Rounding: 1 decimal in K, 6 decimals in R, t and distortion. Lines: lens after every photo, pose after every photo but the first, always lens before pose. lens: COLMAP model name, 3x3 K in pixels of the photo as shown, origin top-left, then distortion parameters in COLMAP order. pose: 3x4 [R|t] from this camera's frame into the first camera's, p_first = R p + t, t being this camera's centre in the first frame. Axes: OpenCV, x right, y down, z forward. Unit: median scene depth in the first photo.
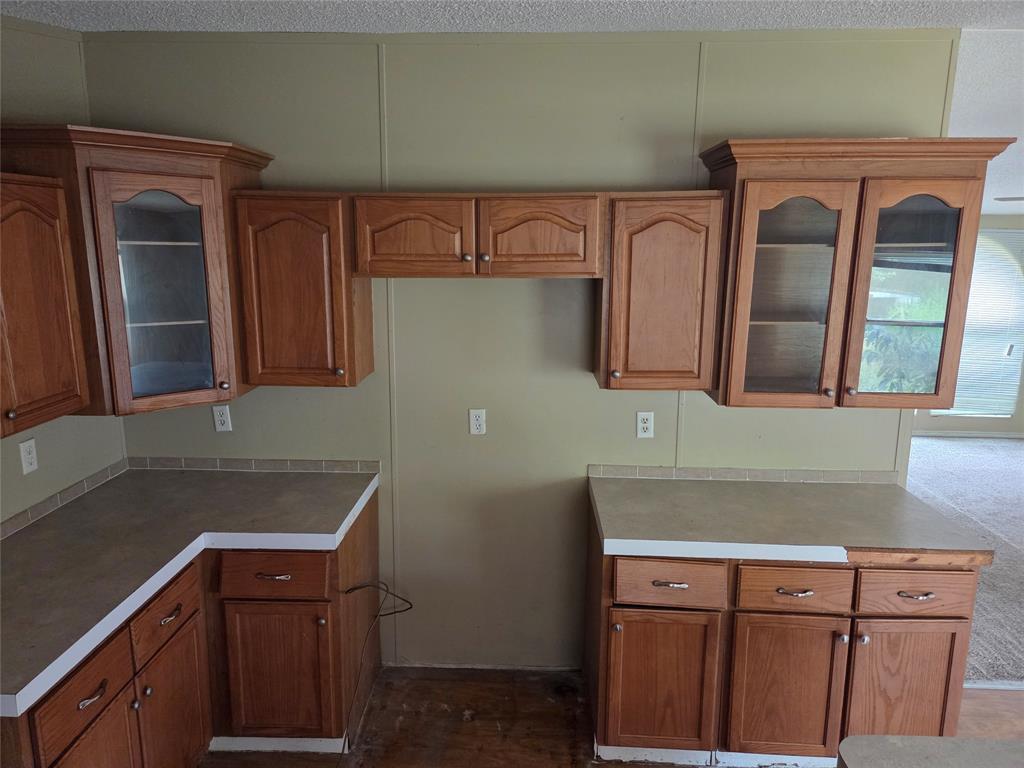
lens RADIAL K [[690.7, 0, 509.5], [0, 690.7, 375.6], [0, 0, 1]] dist [0.087885, -0.076610]
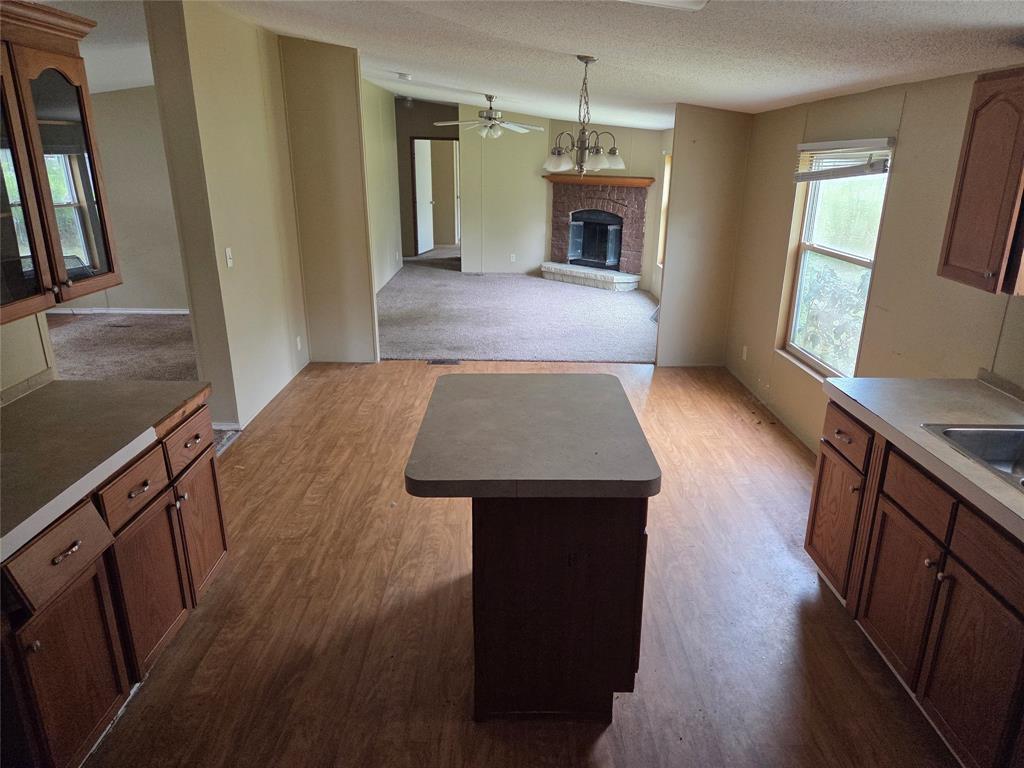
lens RADIAL K [[690.7, 0, 509.5], [0, 690.7, 375.6], [0, 0, 1]] dist [0.087885, -0.076610]
pose [[-0.033485, -0.310098, 0.950115, -0.485787], [0.187411, 0.931837, 0.310737, -0.046506], [-0.981711, 0.188467, 0.026913, 0.431616]]
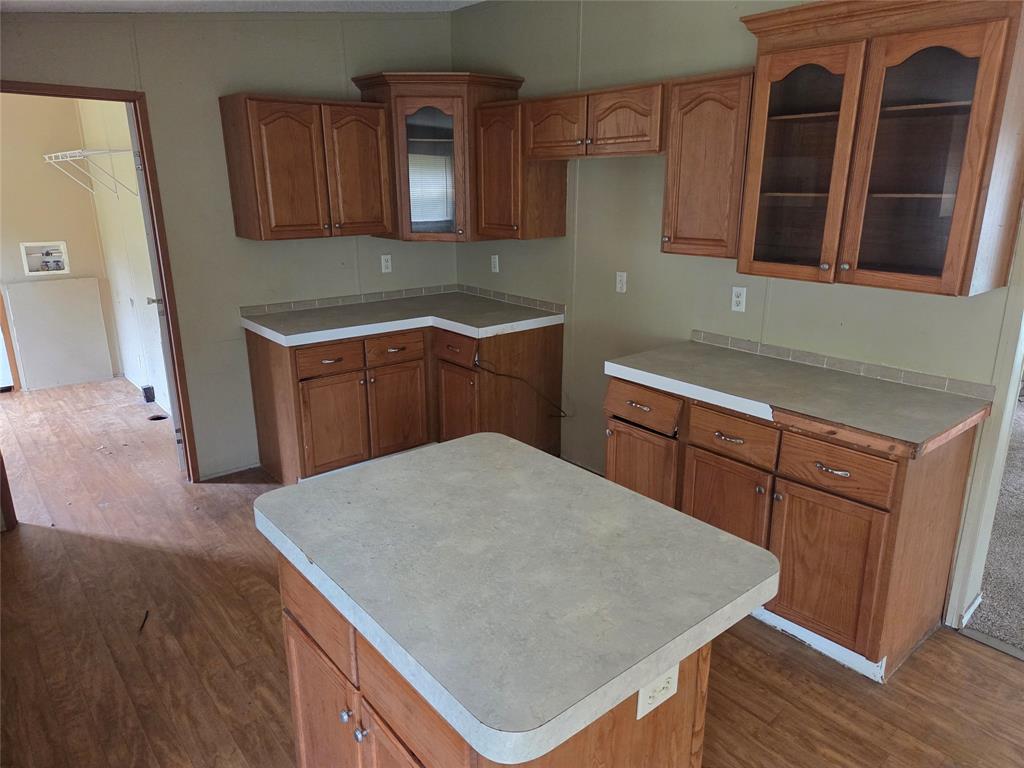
lens RADIAL K [[685.8, 0, 523.3], [0, 685.8, 373.5], [0, 0, 1]] dist [0.084057, -0.078864]
pose [[0.681104, 0.195973, -0.705473, 0.928894], [-0.138897, 0.980602, 0.138302, 0.100462], [0.718892, 0.003790, 0.695111, 0.002466]]
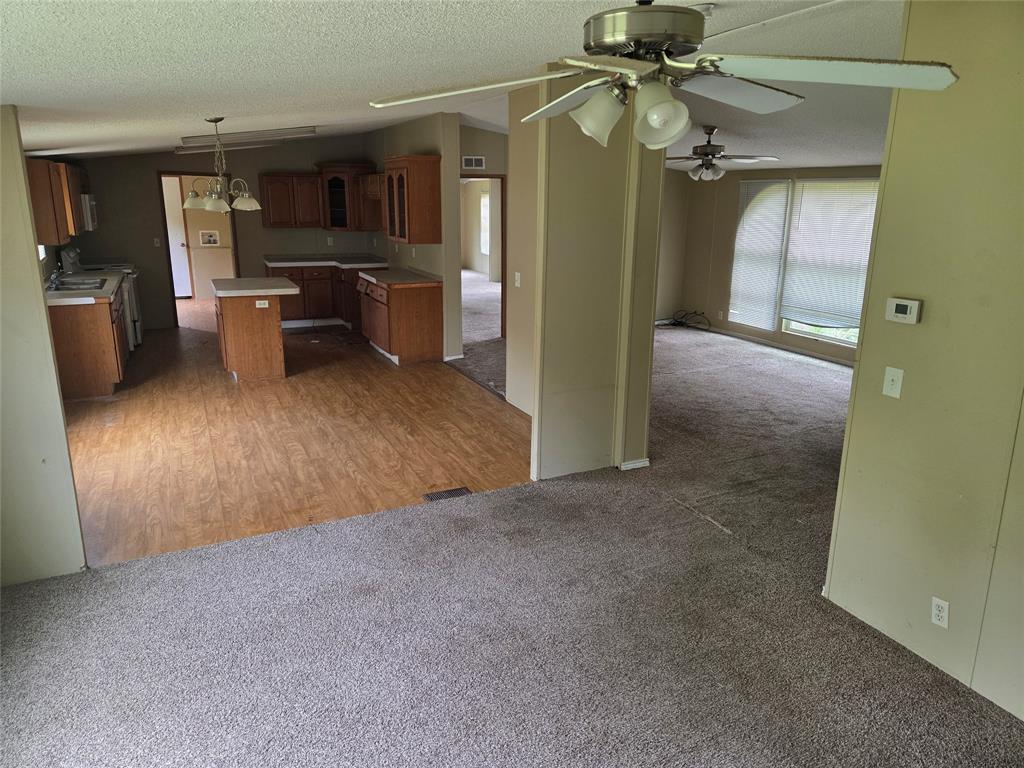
lens RADIAL K [[690.7, 0, 509.5], [0, 690.7, 375.6], [0, 0, 1]] dist [0.087885, -0.076610]
pose [[0.464669, 0.222549, -0.857062, 3.673886], [-0.174995, 0.971892, 0.157491, 0.055807], [0.868021, 0.076800, 0.490552, -0.051706]]
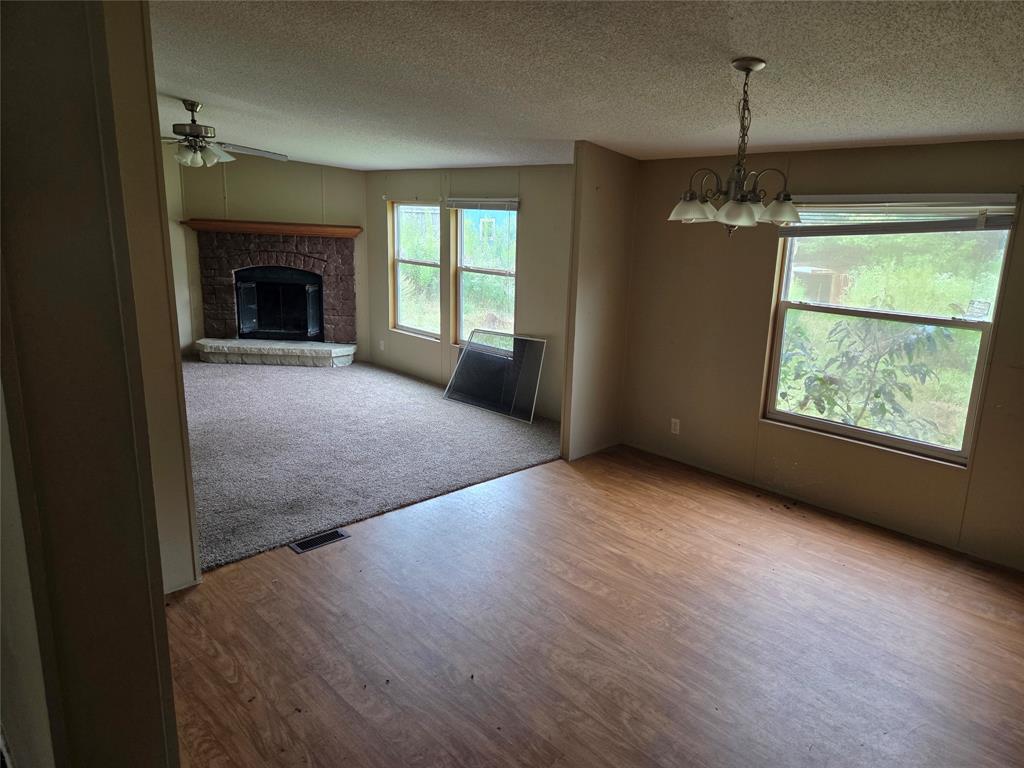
lens RADIAL K [[685.8, 0, 523.3], [0, 685.8, 373.5], [0, 0, 1]] dist [0.084057, -0.078864]
pose [[-0.720208, -0.188104, 0.667771, 0.772374], [0.100947, 0.923883, 0.369121, -0.188857], [-0.686375, 0.333254, -0.646399, 1.309421]]
